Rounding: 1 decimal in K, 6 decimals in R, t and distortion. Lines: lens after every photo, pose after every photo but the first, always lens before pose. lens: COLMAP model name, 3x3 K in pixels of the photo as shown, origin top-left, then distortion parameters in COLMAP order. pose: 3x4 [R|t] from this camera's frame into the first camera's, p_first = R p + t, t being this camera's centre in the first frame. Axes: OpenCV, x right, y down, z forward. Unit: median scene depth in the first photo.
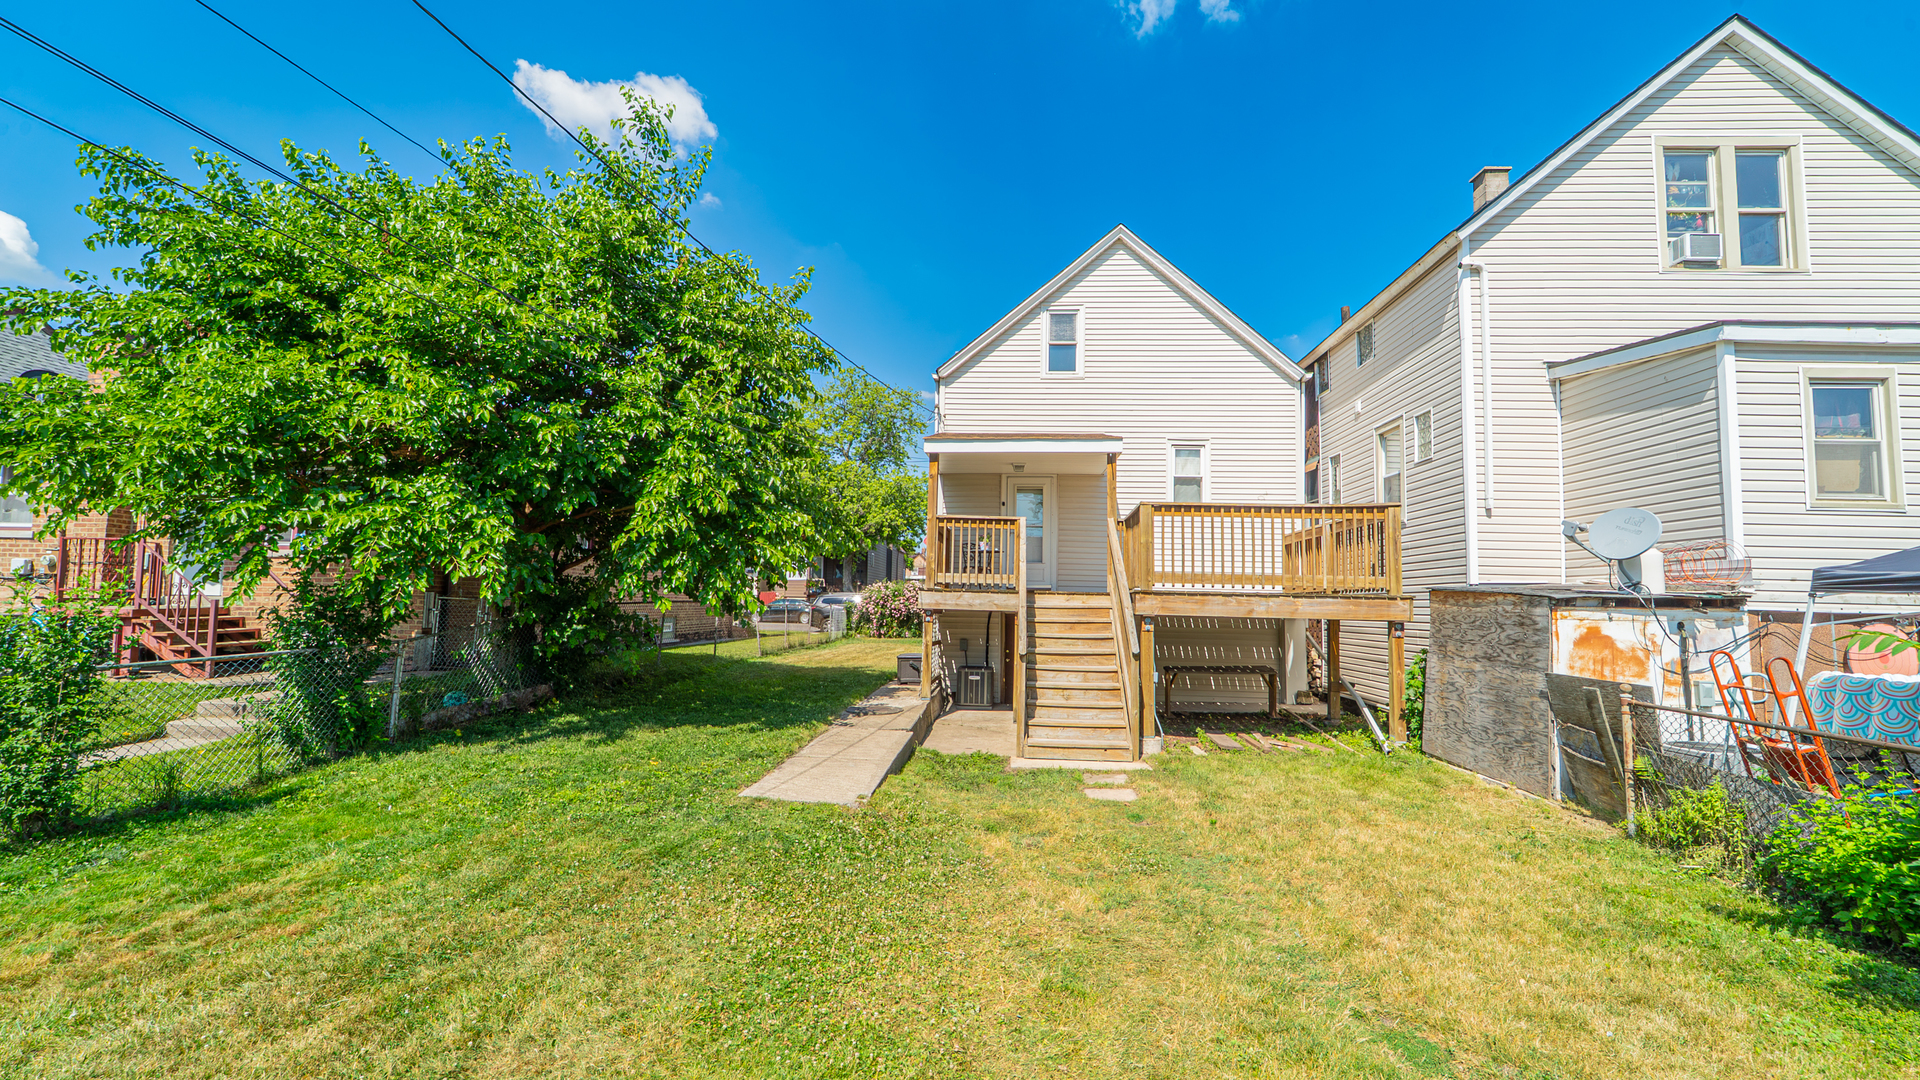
lens RADIAL K [[760.0, 0, 960.0], [0, 760.0, 540.0], [0, 0, 1]] dist [-0.000981, -0.000418]
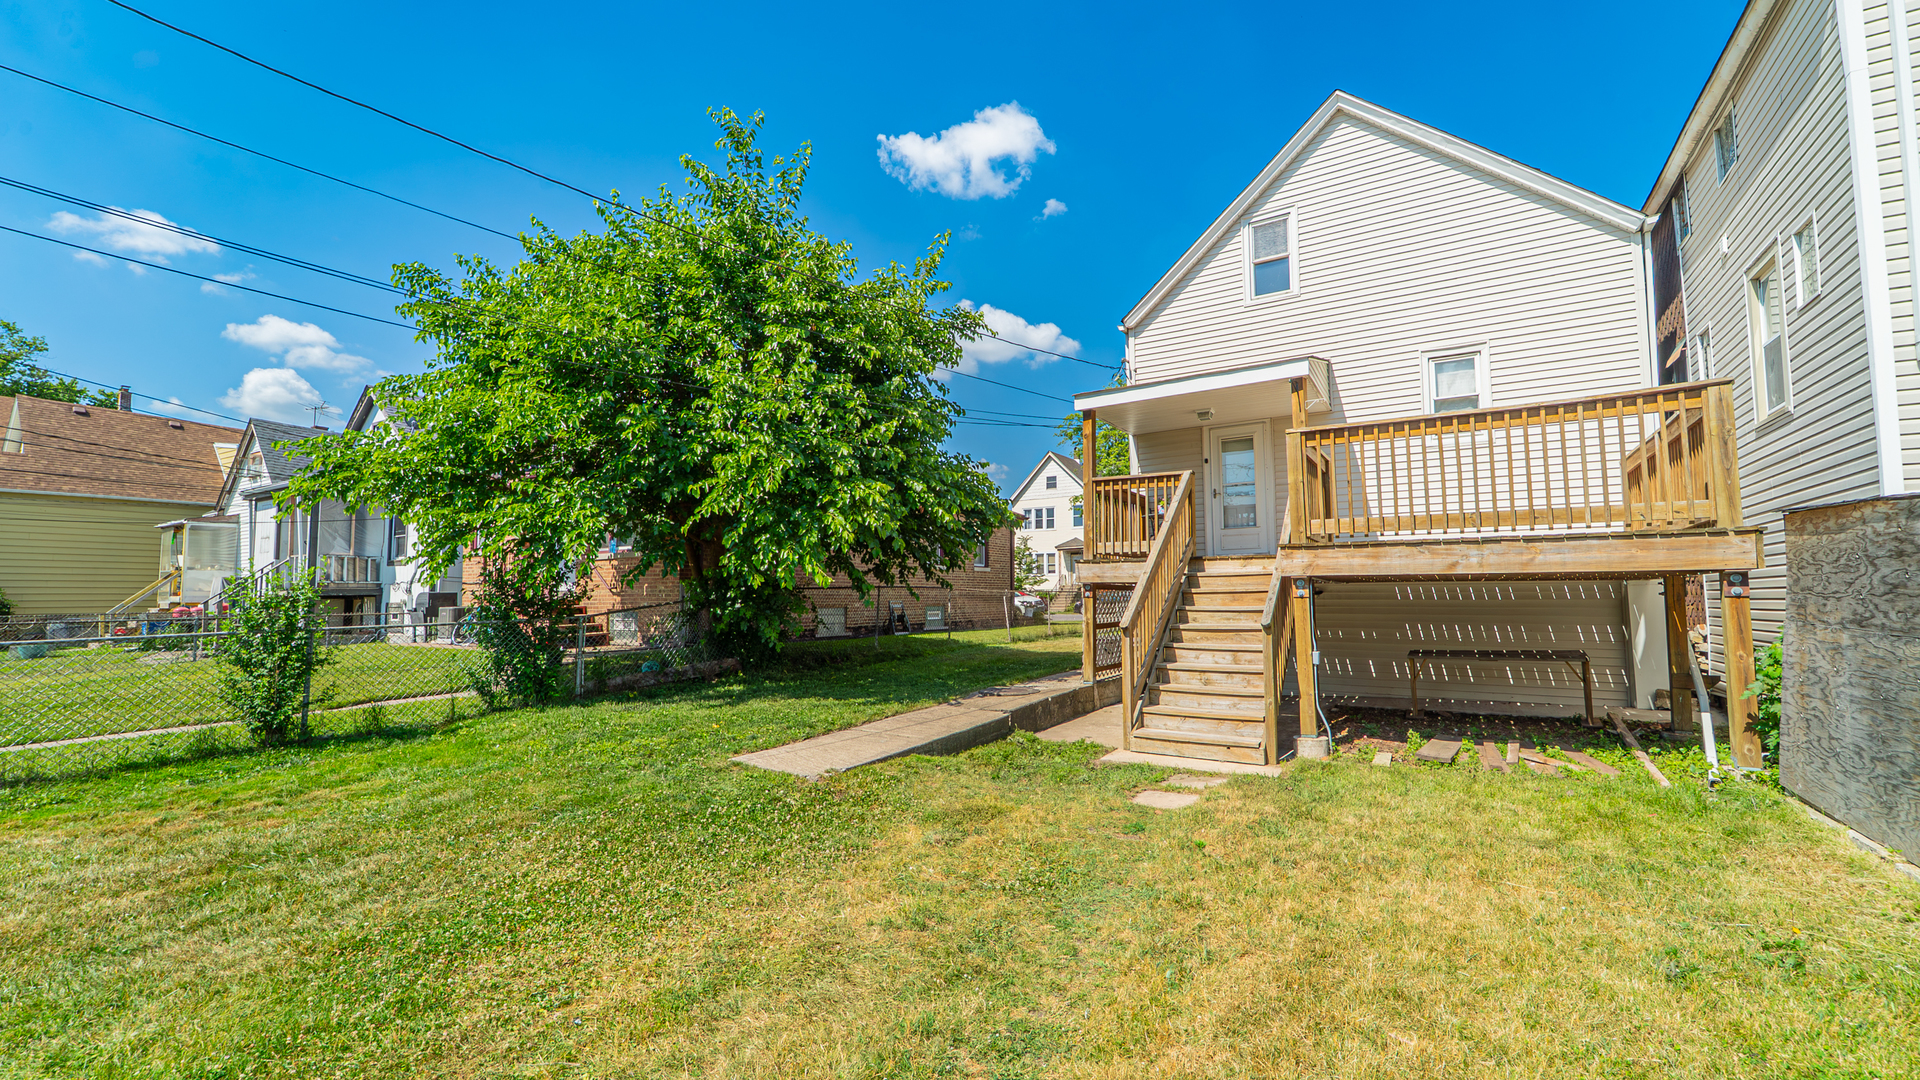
lens RADIAL K [[760.0, 0, 960.0], [0, 760.0, 540.0], [0, 0, 1]] dist [-0.000981, -0.000418]
pose [[0.882689, -0.059543, -0.466171, 0.299618], [0.061619, 0.998041, -0.010804, 0.048836], [0.465901, -0.019188, 0.884629, 0.165029]]
